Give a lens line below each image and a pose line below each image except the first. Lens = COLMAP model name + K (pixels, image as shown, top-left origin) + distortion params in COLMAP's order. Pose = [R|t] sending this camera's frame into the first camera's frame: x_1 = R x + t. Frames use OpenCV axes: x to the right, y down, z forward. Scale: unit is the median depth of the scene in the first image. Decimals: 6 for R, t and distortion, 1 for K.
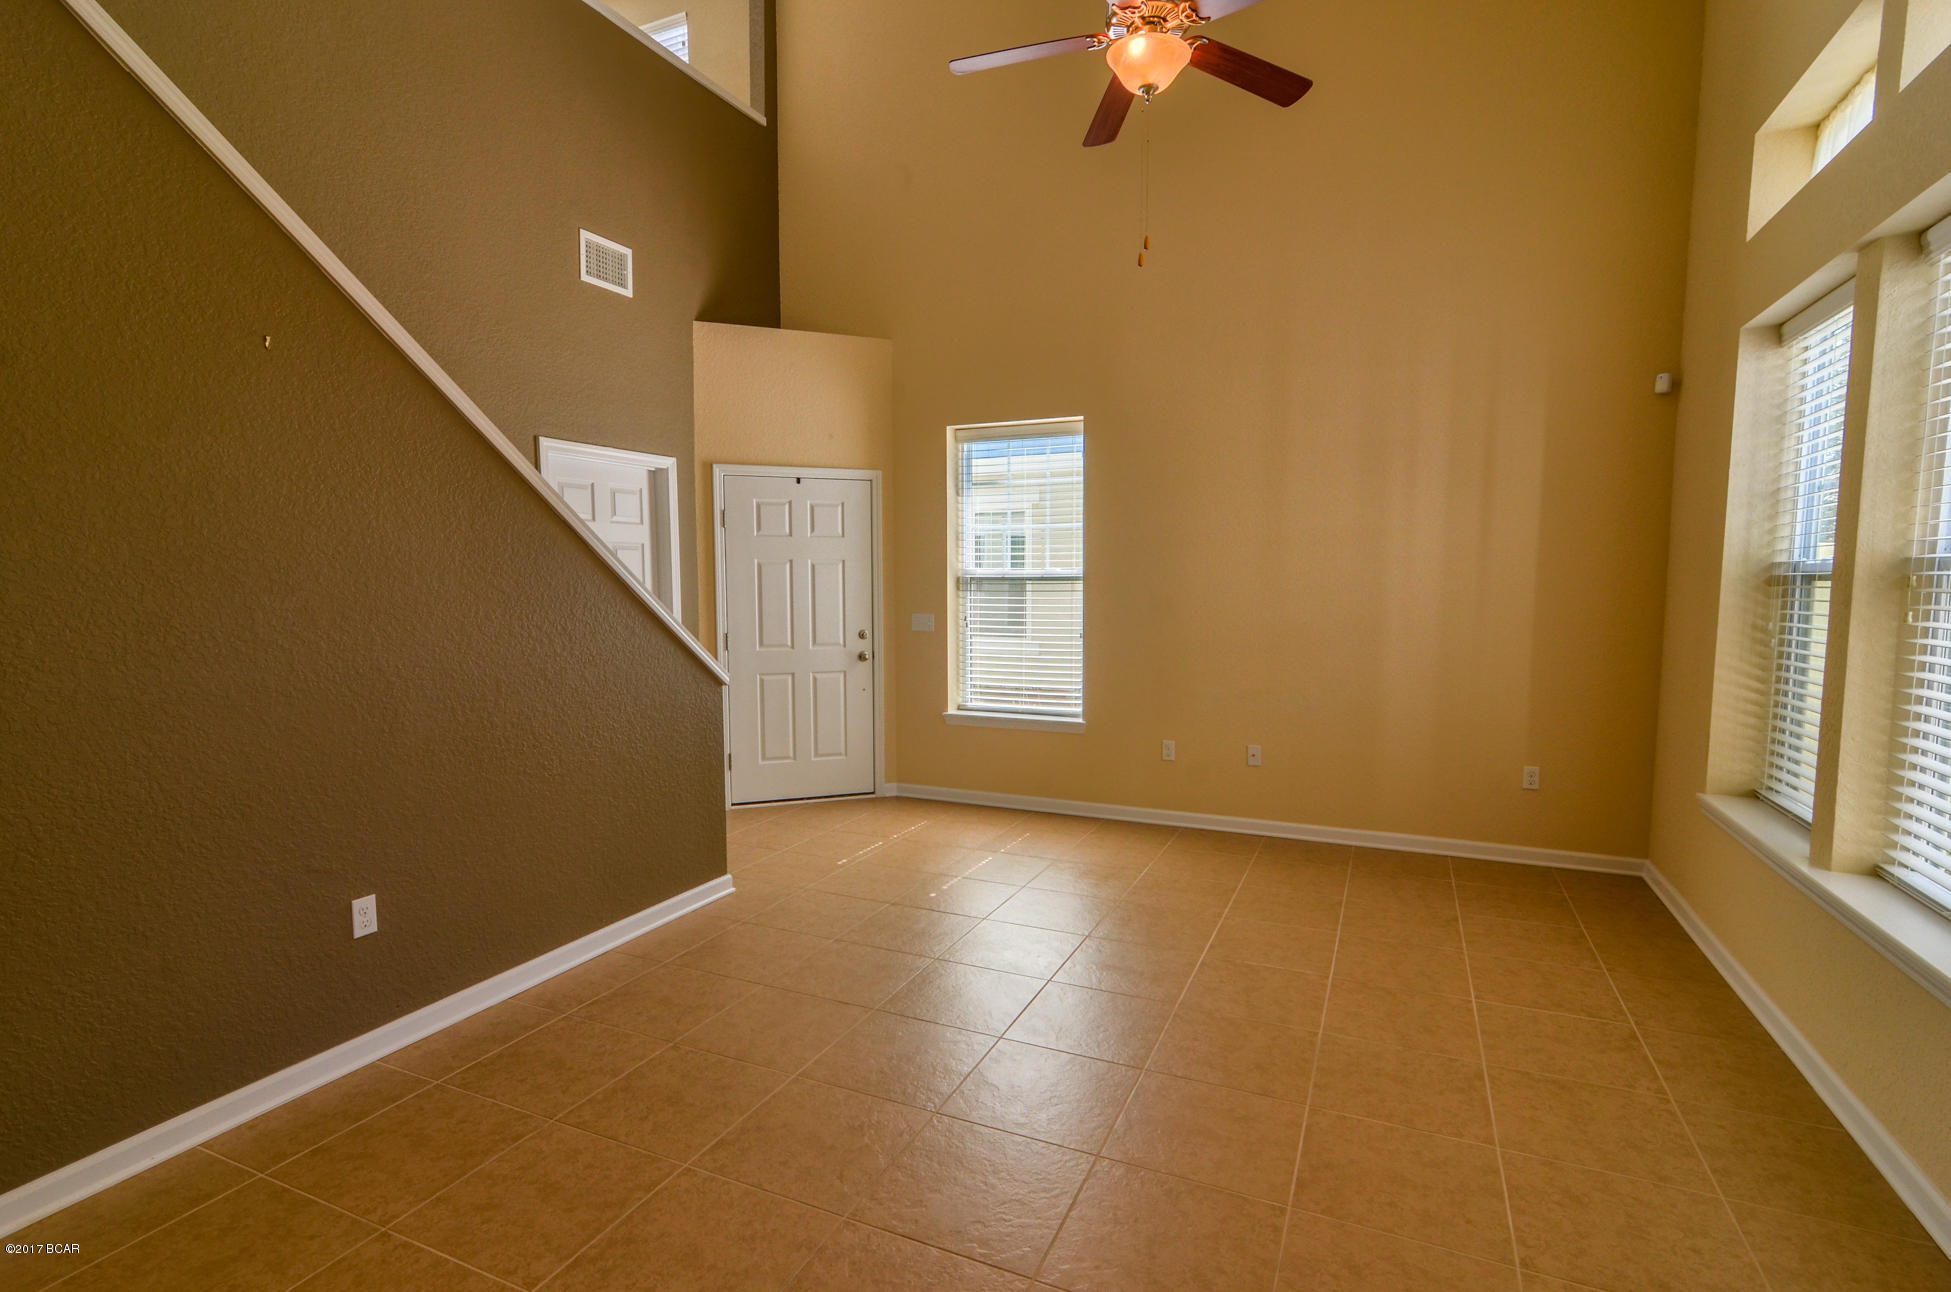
lens RADIAL K [[918.0, 0, 975.5], [0, 918.0, 646.0], [0, 0, 1]] dist [0.016922, 0.000109]
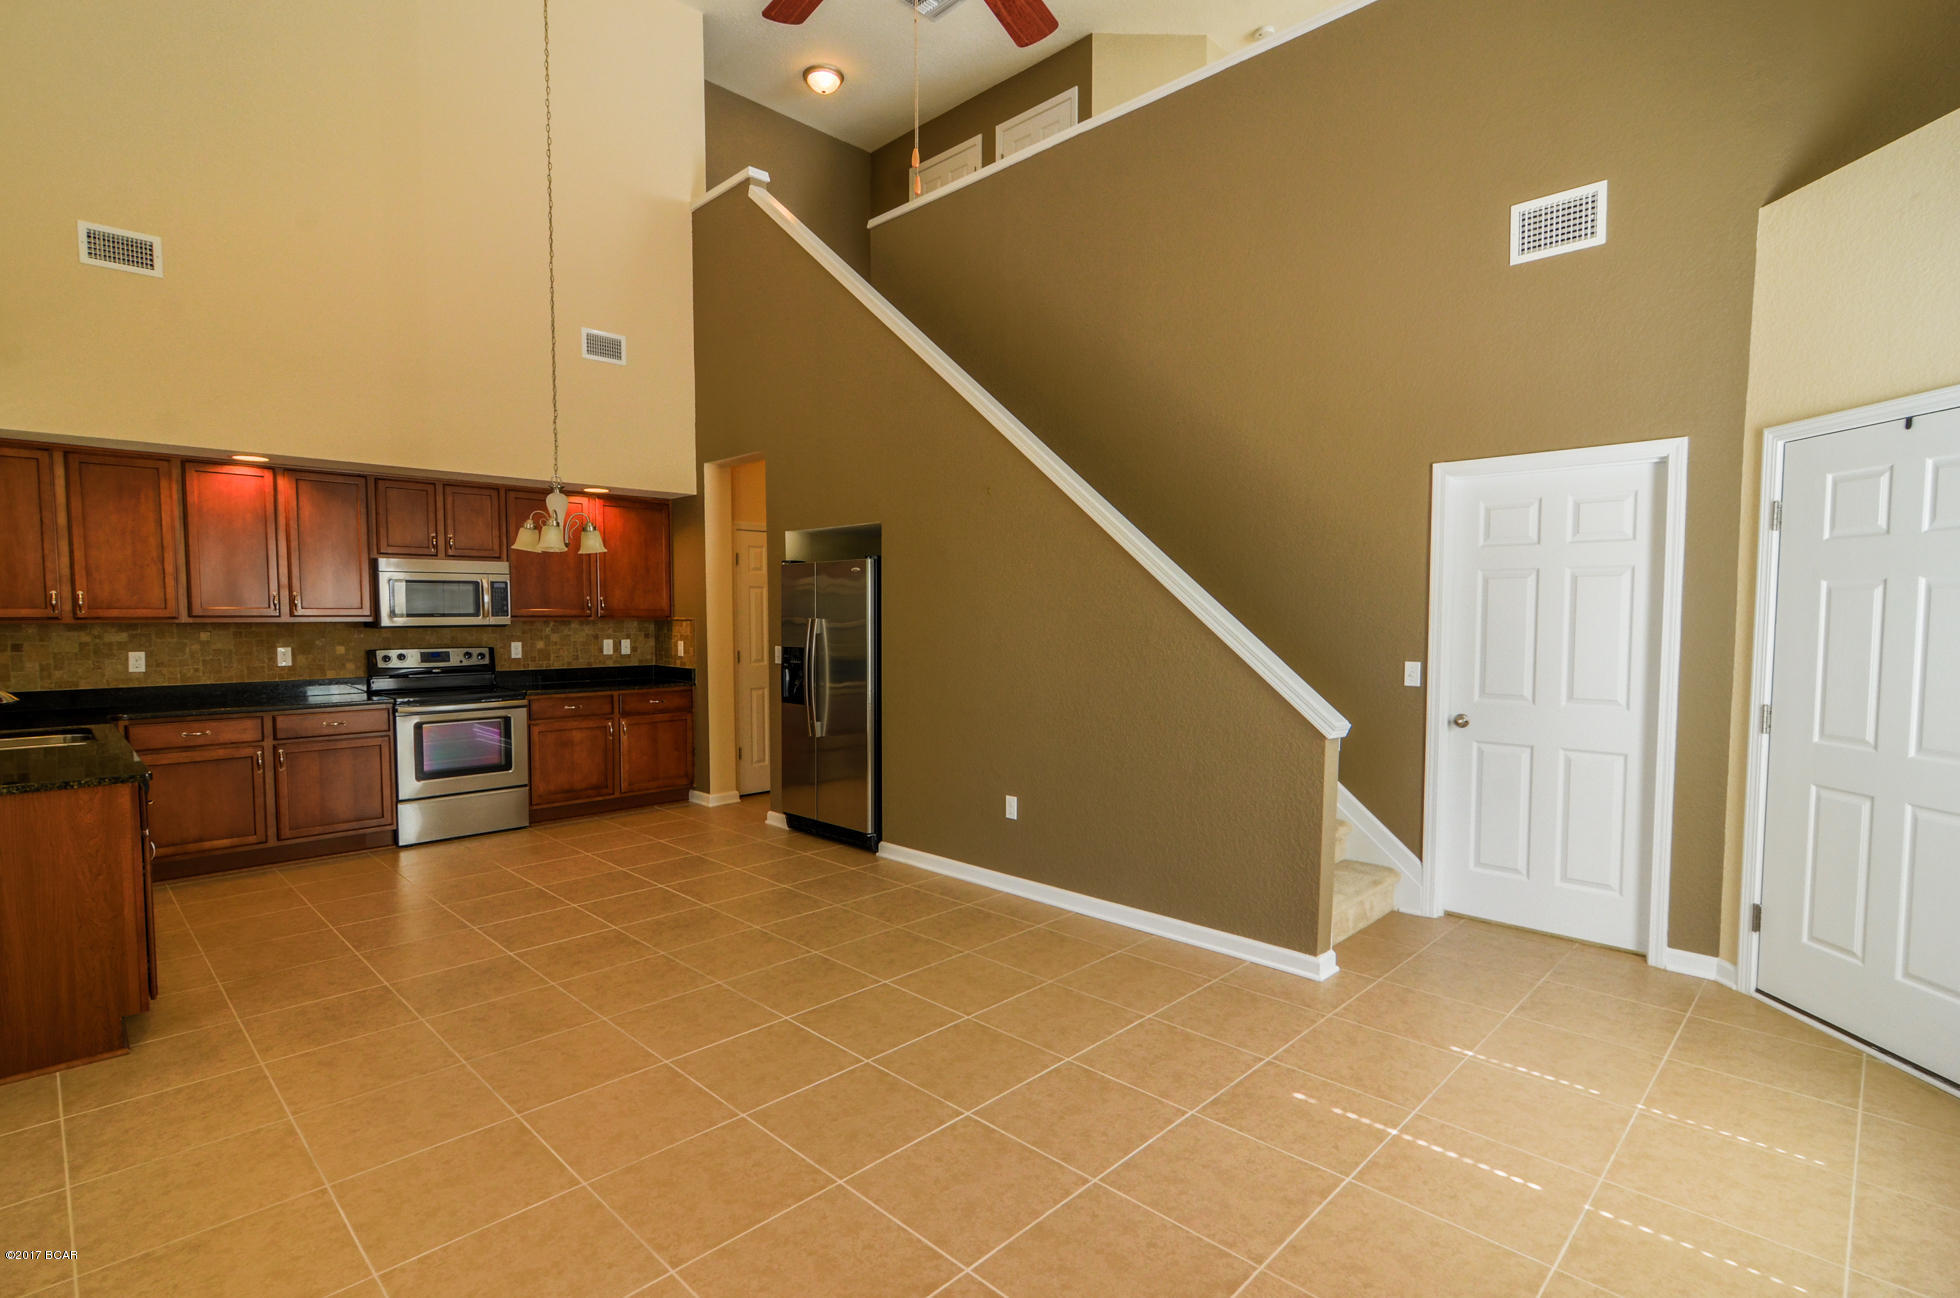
lens RADIAL K [[941.5, 0, 987.7], [0, 941.5, 663.9], [0, 0, 1]] dist [0.002119, 0.000810]
pose [[-0.328929, 0.051702, -0.942938, 0.571698], [-0.073689, 0.994050, 0.080210, -0.064353], [0.941475, 0.095868, -0.323163, 0.859654]]
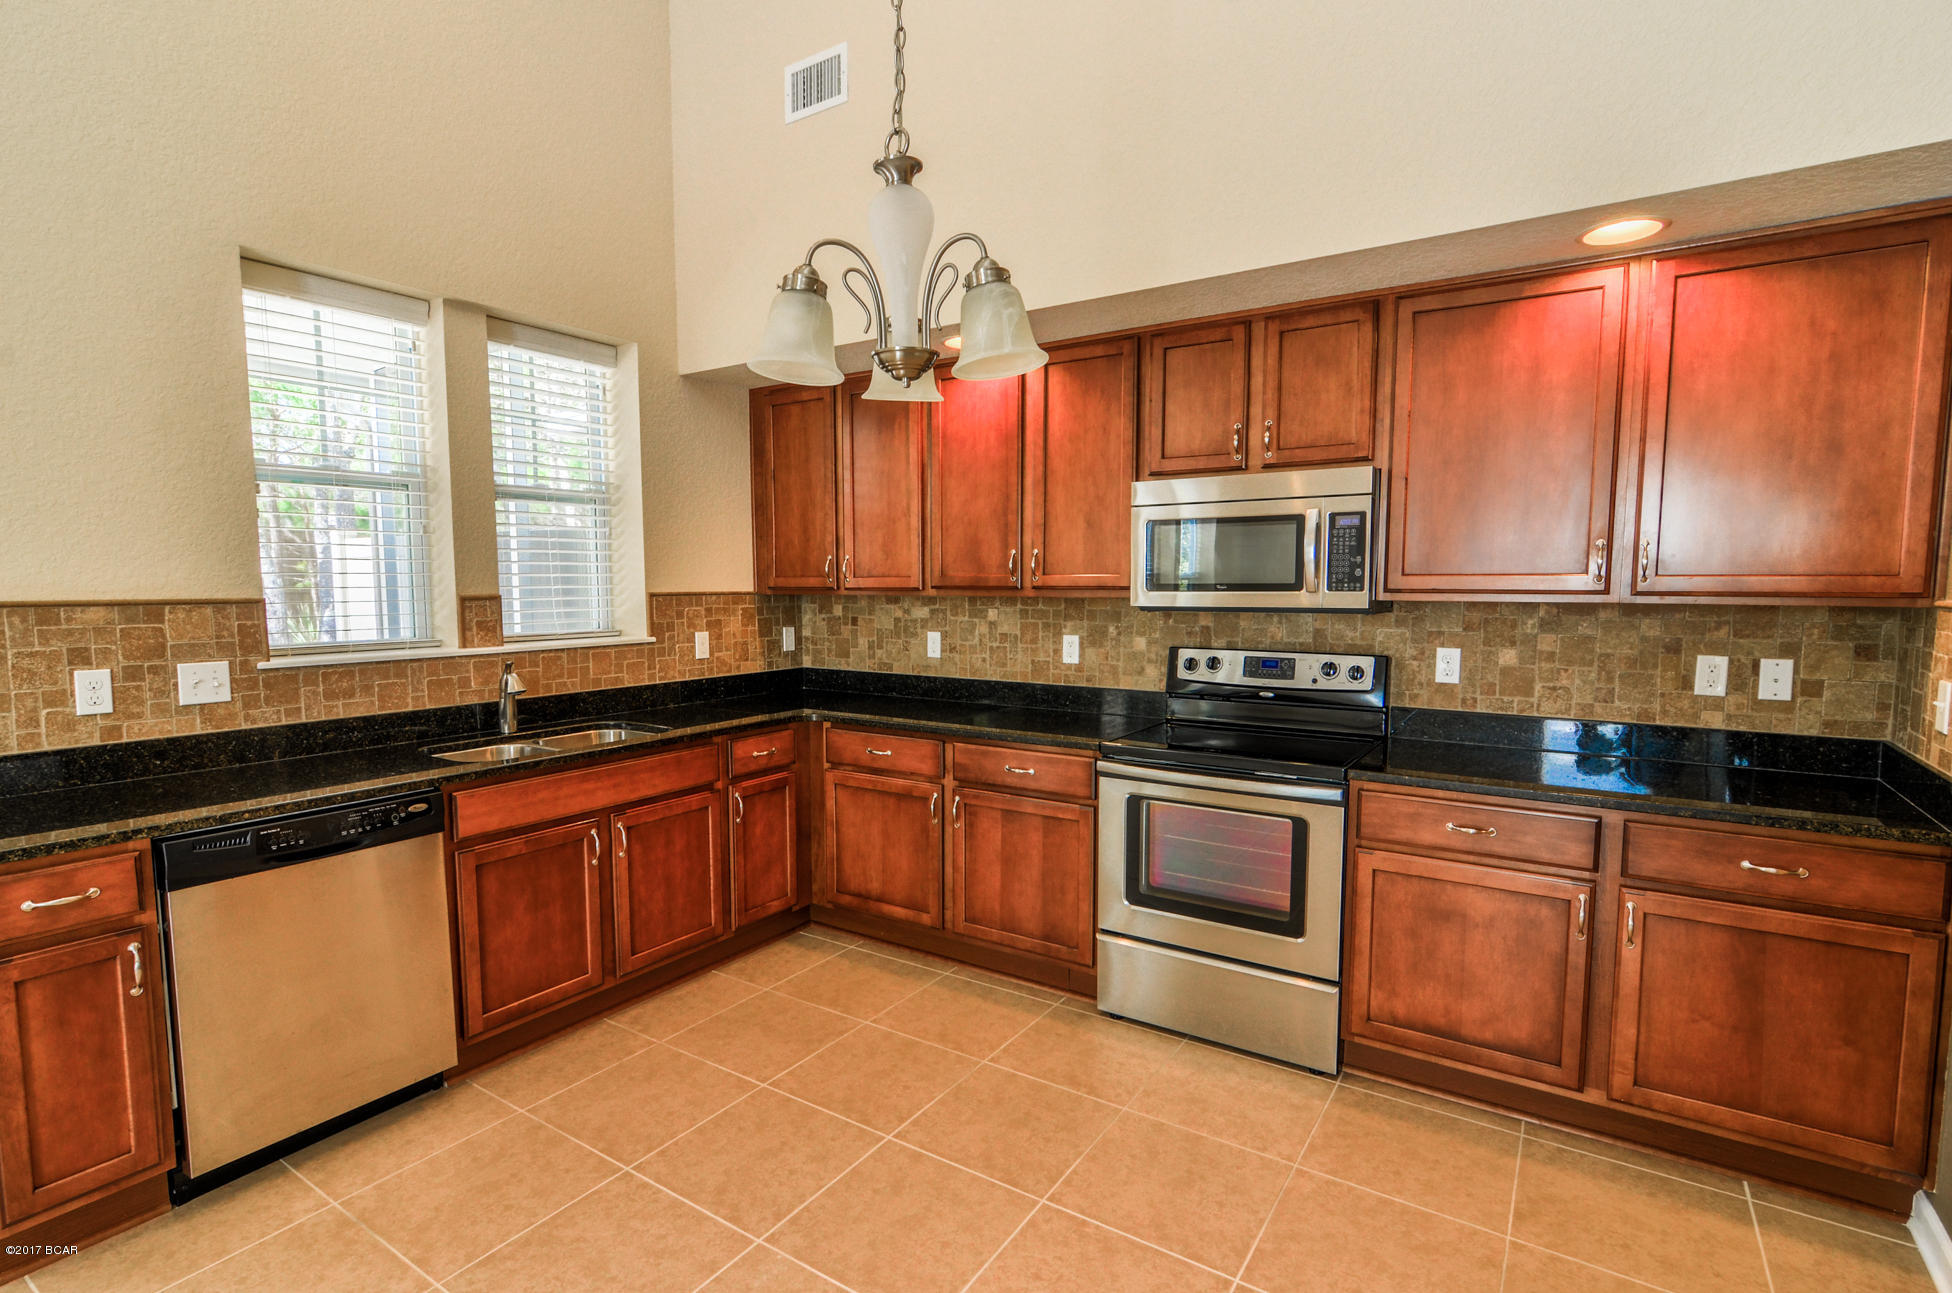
lens RADIAL K [[937.7, 0, 983.7], [0, 937.7, 661.3], [0, 0, 1]] dist [0.002119, 0.000810]
pose [[-0.988136, -0.013846, 0.152959, -0.292079], [0.011351, 0.986621, 0.162637, -0.029960], [-0.153164, 0.162443, -0.974758, 0.412510]]
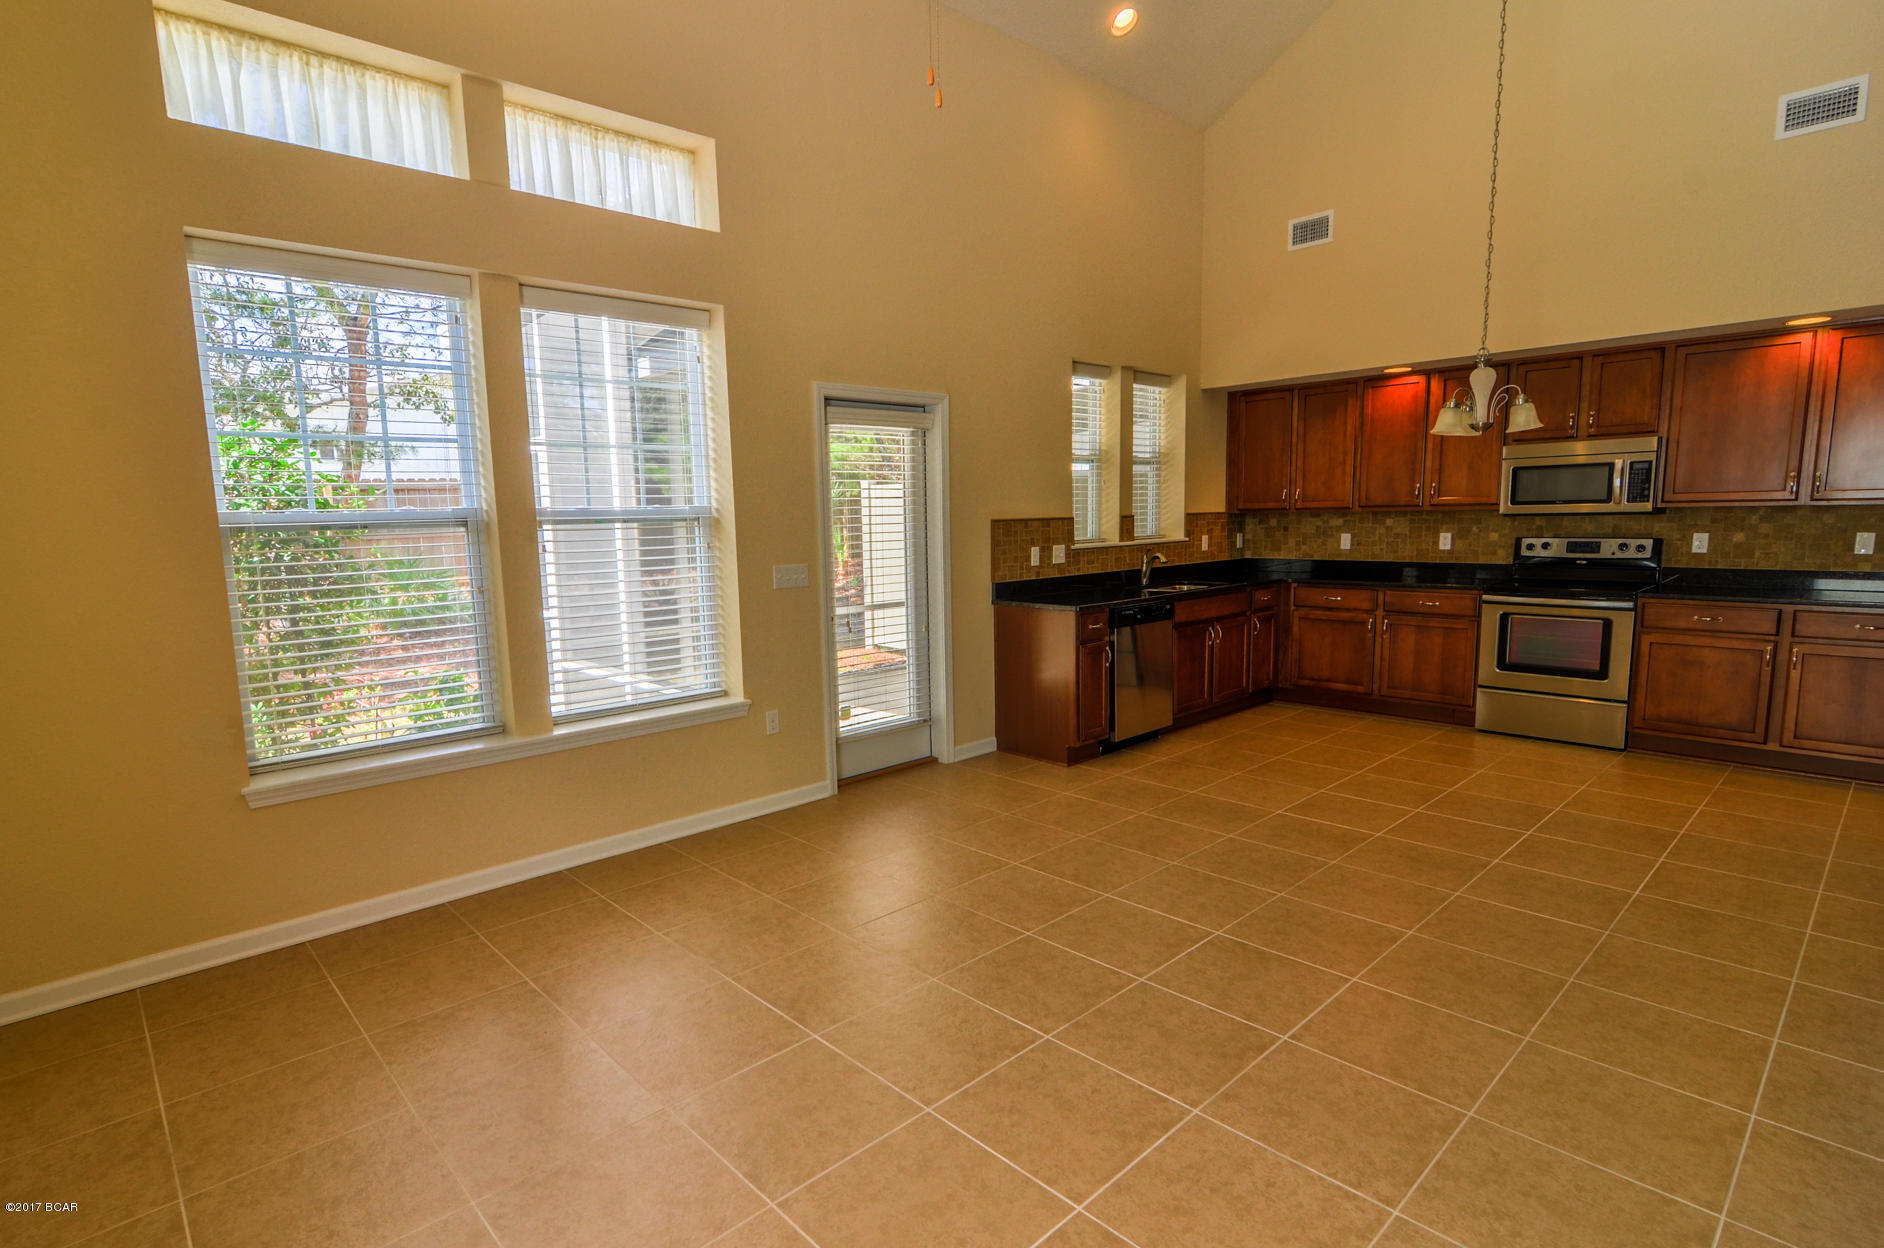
lens RADIAL K [[952.2, 0, 910.8], [0, 952.2, 643.3], [0, 0, 1]] dist [-0.001484, 0.002917]
pose [[-0.922449, -0.034533, 0.384573, -0.073810], [0.049985, 0.976932, 0.207619, -0.088716], [-0.382871, 0.210741, -0.899443, 1.166425]]
